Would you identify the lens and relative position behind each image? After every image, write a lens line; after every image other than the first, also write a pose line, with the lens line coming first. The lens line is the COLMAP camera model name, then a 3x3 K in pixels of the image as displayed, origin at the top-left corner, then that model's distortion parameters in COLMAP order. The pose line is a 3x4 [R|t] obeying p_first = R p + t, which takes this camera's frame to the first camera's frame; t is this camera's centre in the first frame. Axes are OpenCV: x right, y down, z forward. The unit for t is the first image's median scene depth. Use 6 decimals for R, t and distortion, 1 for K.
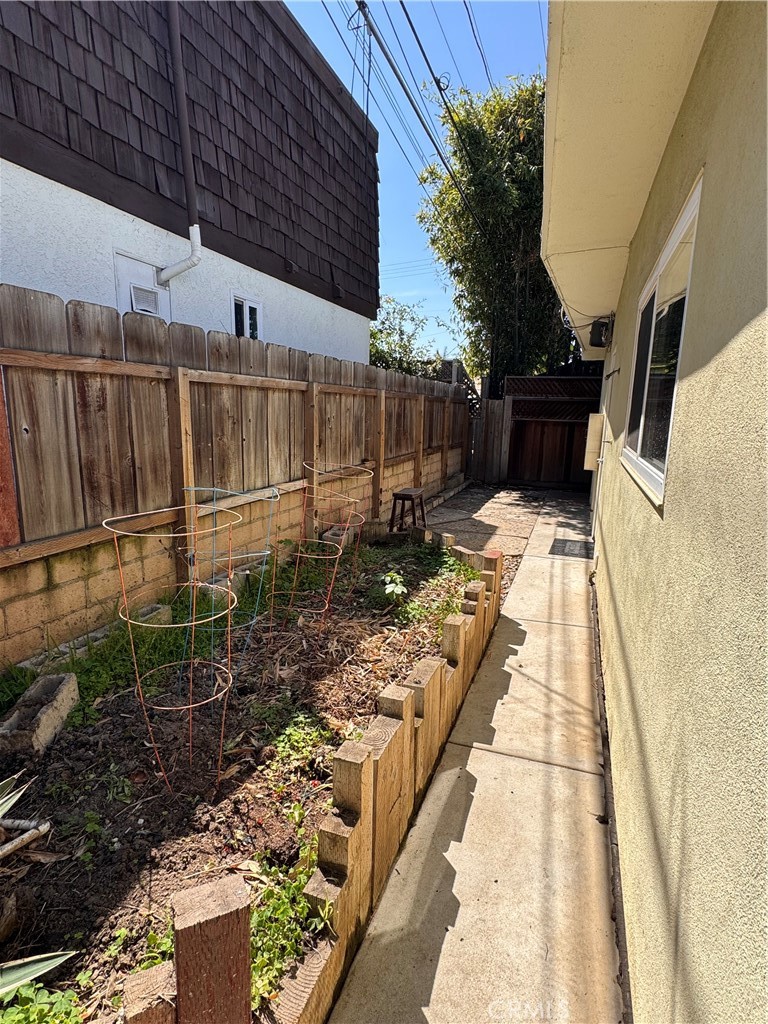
lens RADIAL K [[531.0, 0, 385.4], [0, 531.0, 513.9], [0, 0, 1]] dist [0.000605, -0.000027]
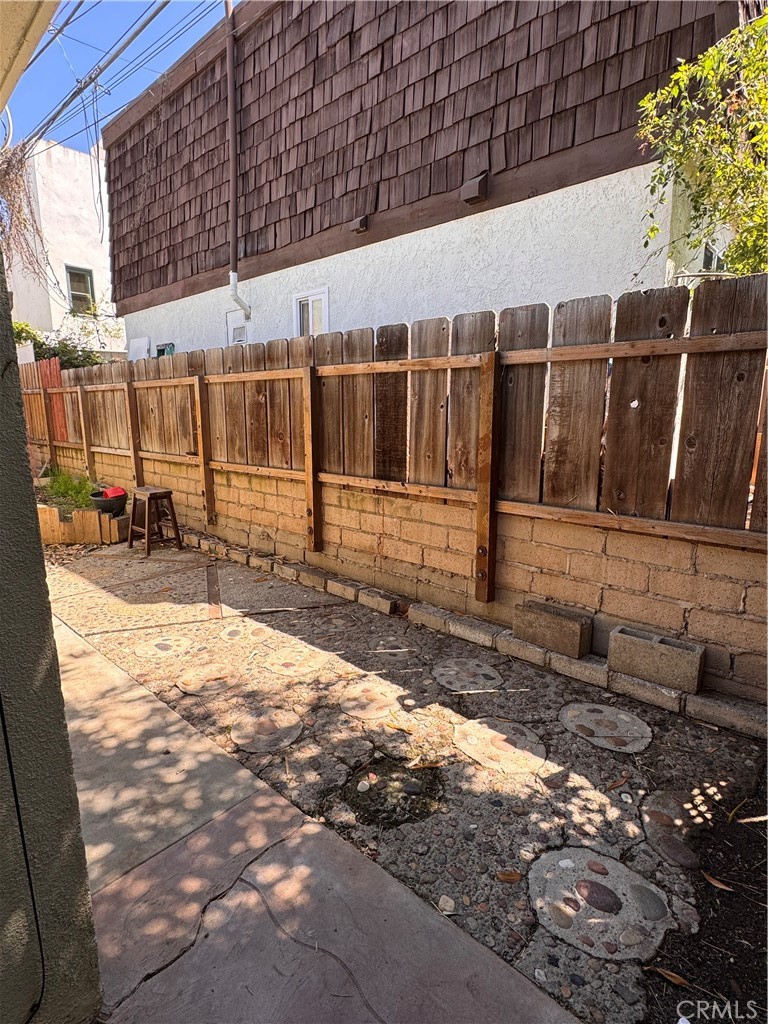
lens RADIAL K [[531.0, 0, 385.0], [0, 531.0, 514.5], [0, 0, 1]] dist [0.000605, -0.000027]
pose [[-0.373291, 0.147722, -0.915878, 0.830727], [-0.197898, 0.951838, 0.234181, -0.331825], [0.906361, 0.268668, -0.326079, 1.904038]]
